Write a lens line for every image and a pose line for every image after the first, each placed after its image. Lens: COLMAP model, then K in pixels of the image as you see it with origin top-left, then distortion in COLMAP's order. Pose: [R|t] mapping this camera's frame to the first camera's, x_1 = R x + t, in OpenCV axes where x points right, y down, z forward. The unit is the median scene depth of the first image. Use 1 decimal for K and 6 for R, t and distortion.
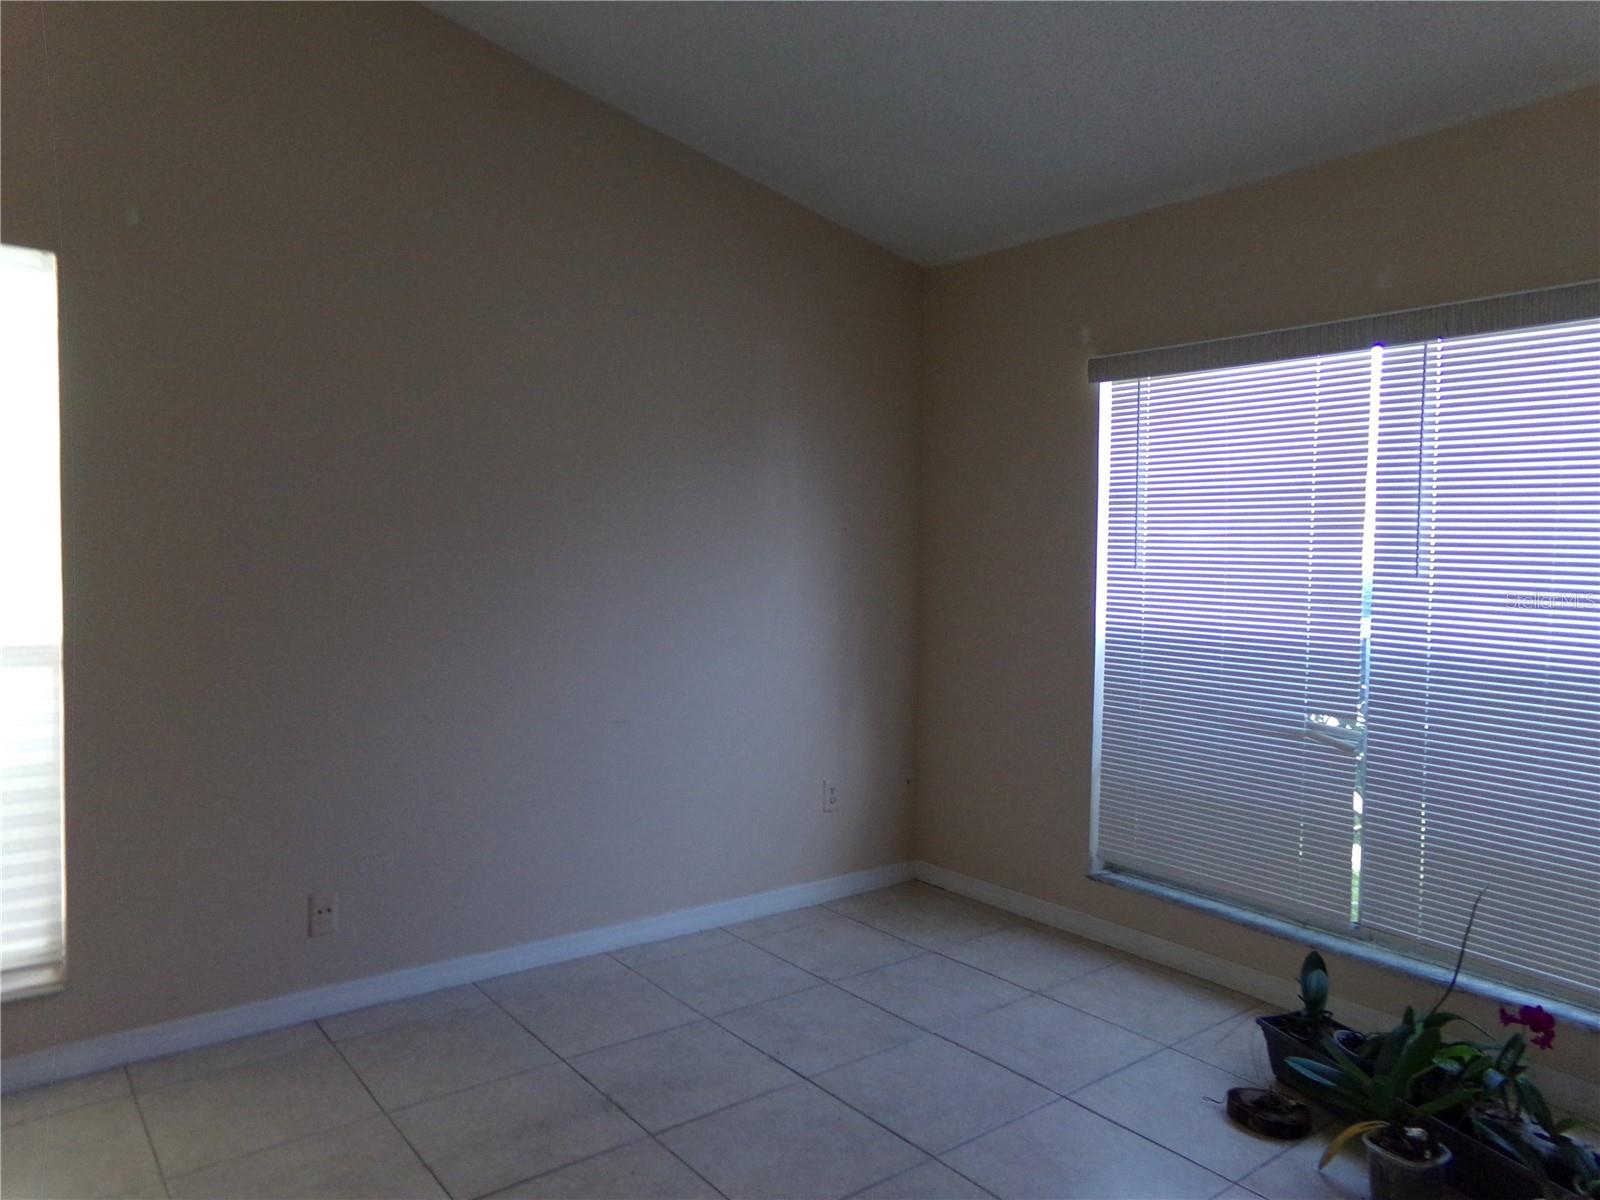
lens RADIAL K [[1086.4, 0, 800.0], [0, 1086.4, 600.0], [0, 0, 1]] dist [-0.191119, 0.386903]
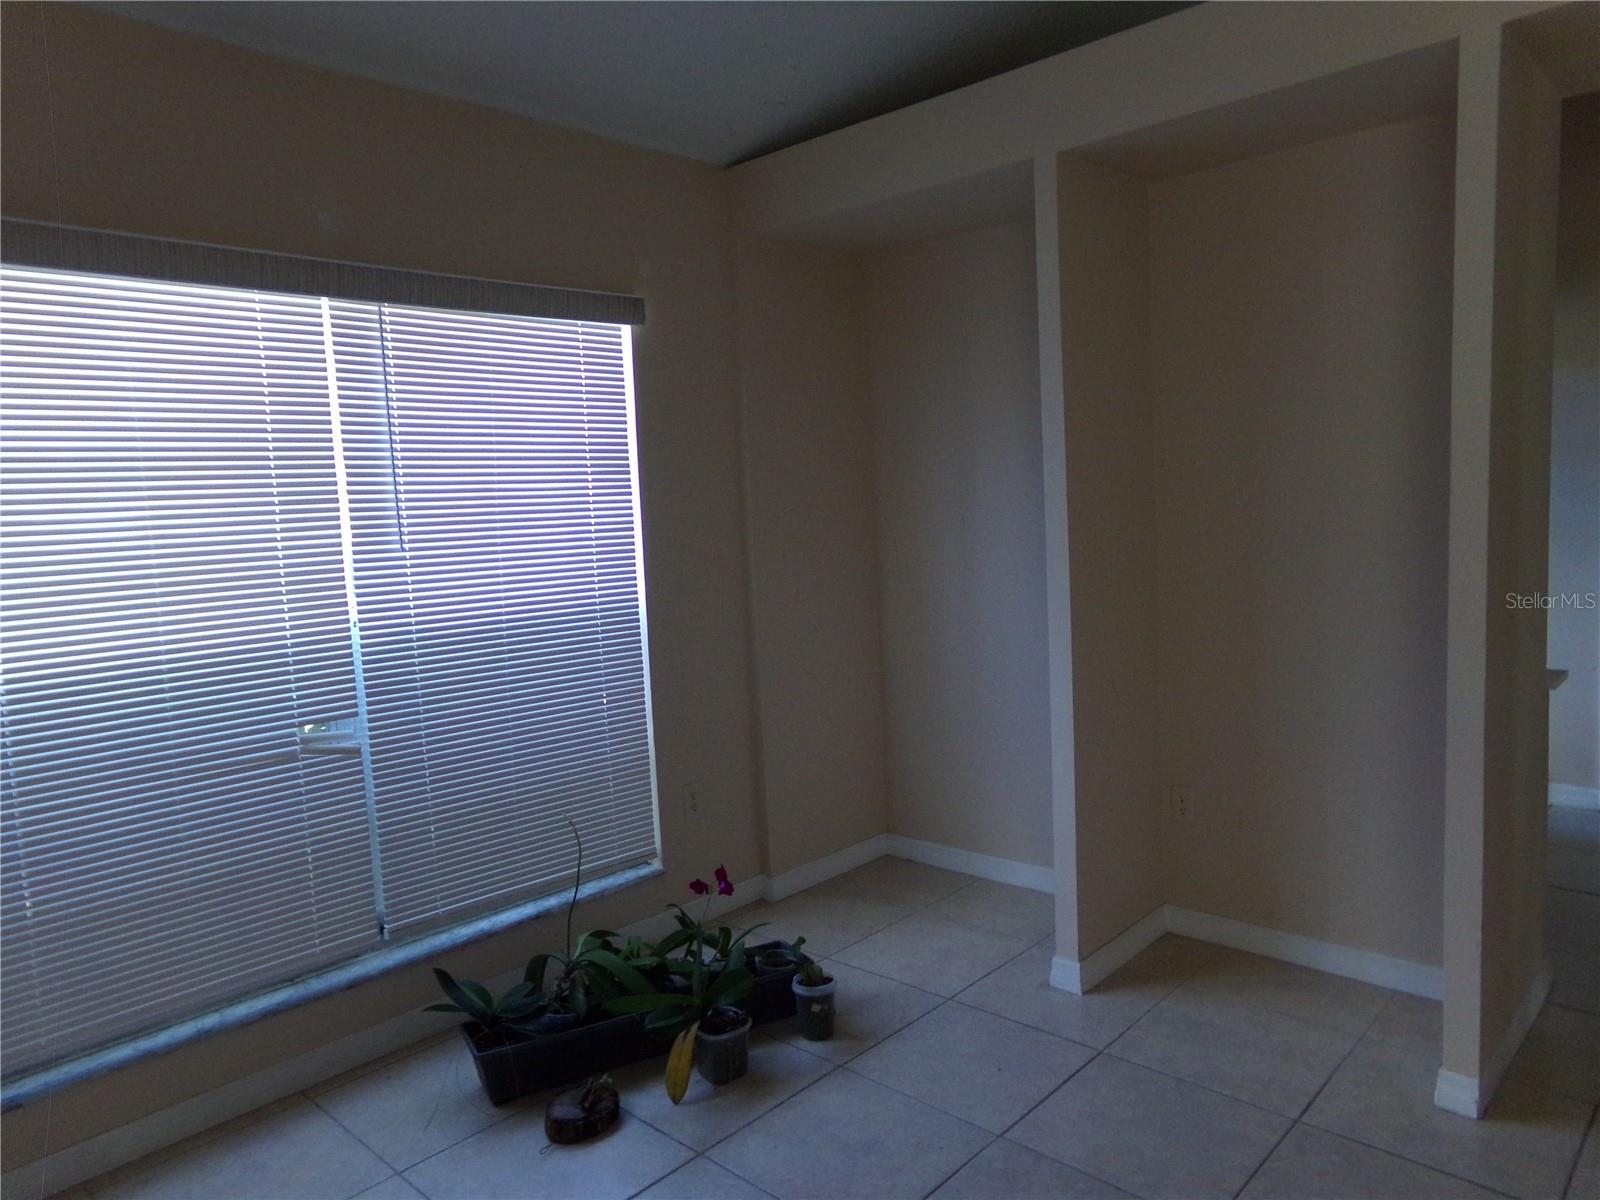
lens RADIAL K [[1086.4, 0, 800.0], [0, 1086.4, 600.0], [0, 0, 1]] dist [-0.191119, 0.386903]
pose [[-0.147482, -0.142194, 0.978790, -0.395895], [0.085215, 0.984105, 0.155806, -0.090794], [-0.985387, 0.106386, -0.133021, 0.731520]]
